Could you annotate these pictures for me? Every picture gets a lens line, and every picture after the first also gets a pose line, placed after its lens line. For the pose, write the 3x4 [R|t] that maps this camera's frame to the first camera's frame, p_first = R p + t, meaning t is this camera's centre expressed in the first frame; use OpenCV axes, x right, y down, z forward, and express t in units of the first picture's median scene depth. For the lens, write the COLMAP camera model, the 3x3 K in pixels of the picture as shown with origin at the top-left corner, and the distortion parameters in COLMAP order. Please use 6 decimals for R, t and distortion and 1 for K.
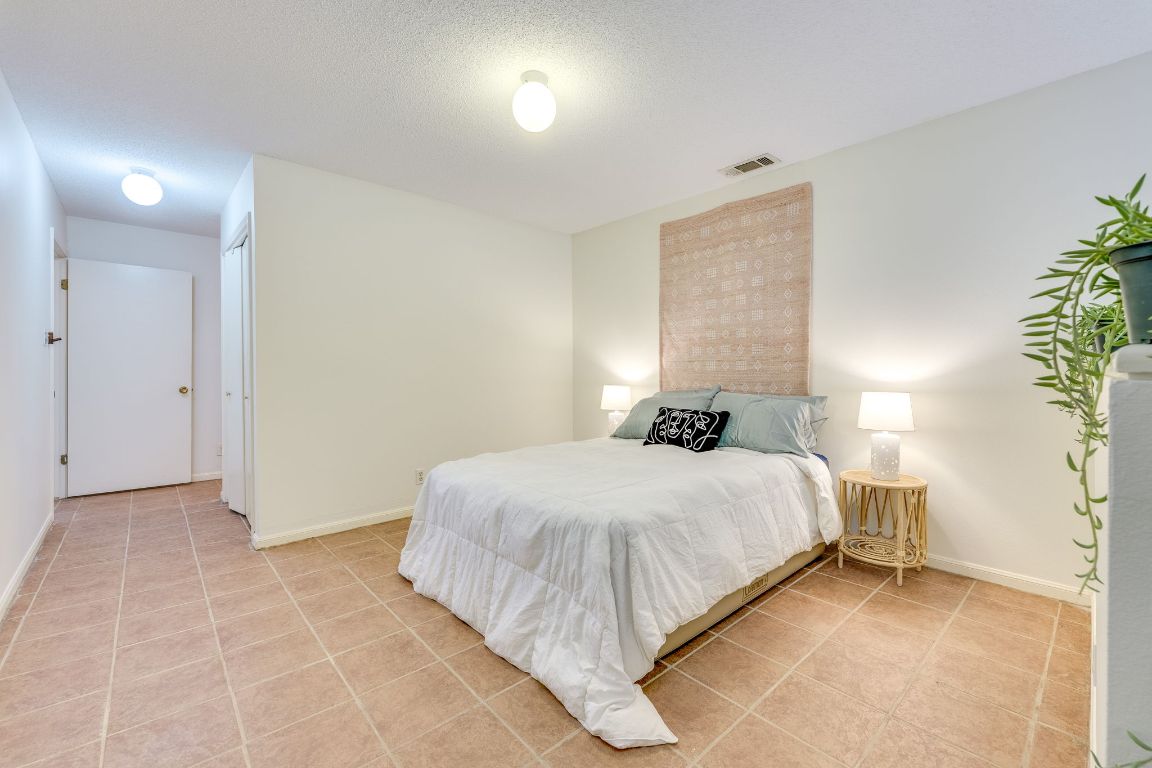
lens RADIAL K [[476.2, 0, 580.0], [0, 476.2, 376.7], [0, 0, 1]] dist [-0.001935, -0.000223]
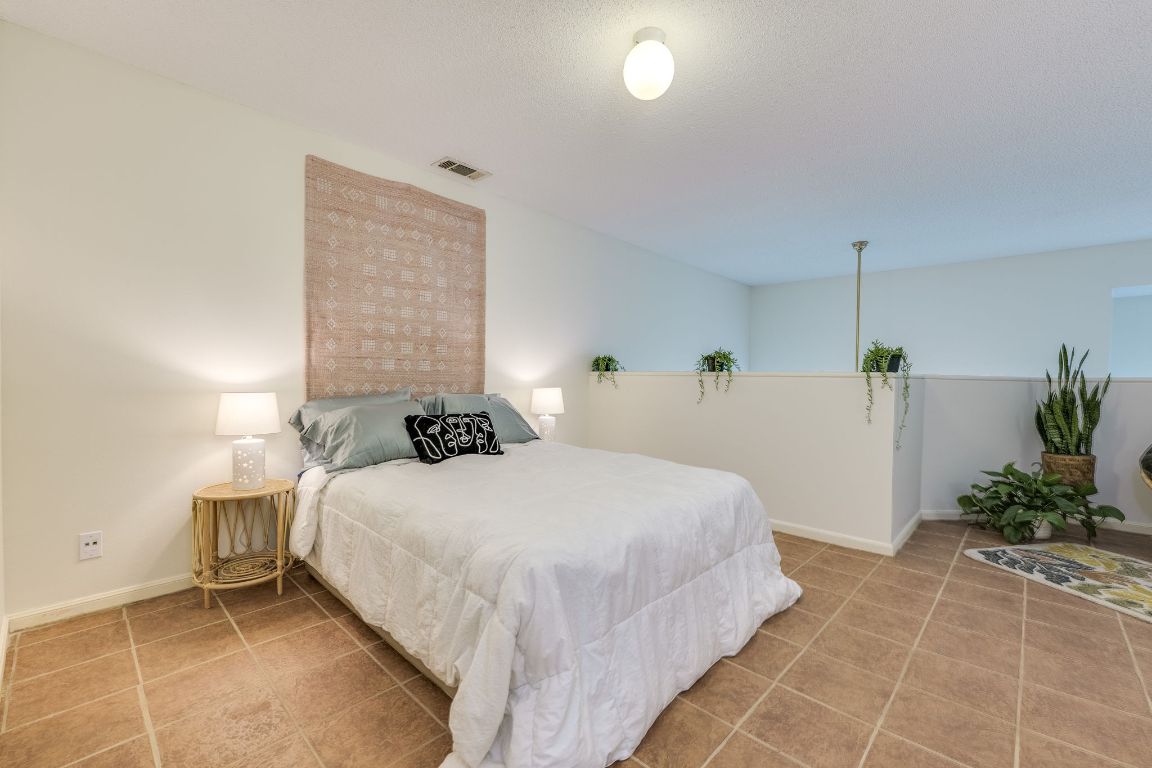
lens RADIAL K [[473.0, 0, 573.3], [0, 473.0, 385.7], [0, 0, 1]] dist [-0.000661, -0.000367]
pose [[-0.062970, -0.015663, 0.997892, -0.670095], [-0.001161, 0.999877, 0.015621, 0.001417], [-0.998015, -0.000175, -0.062981, 0.825367]]
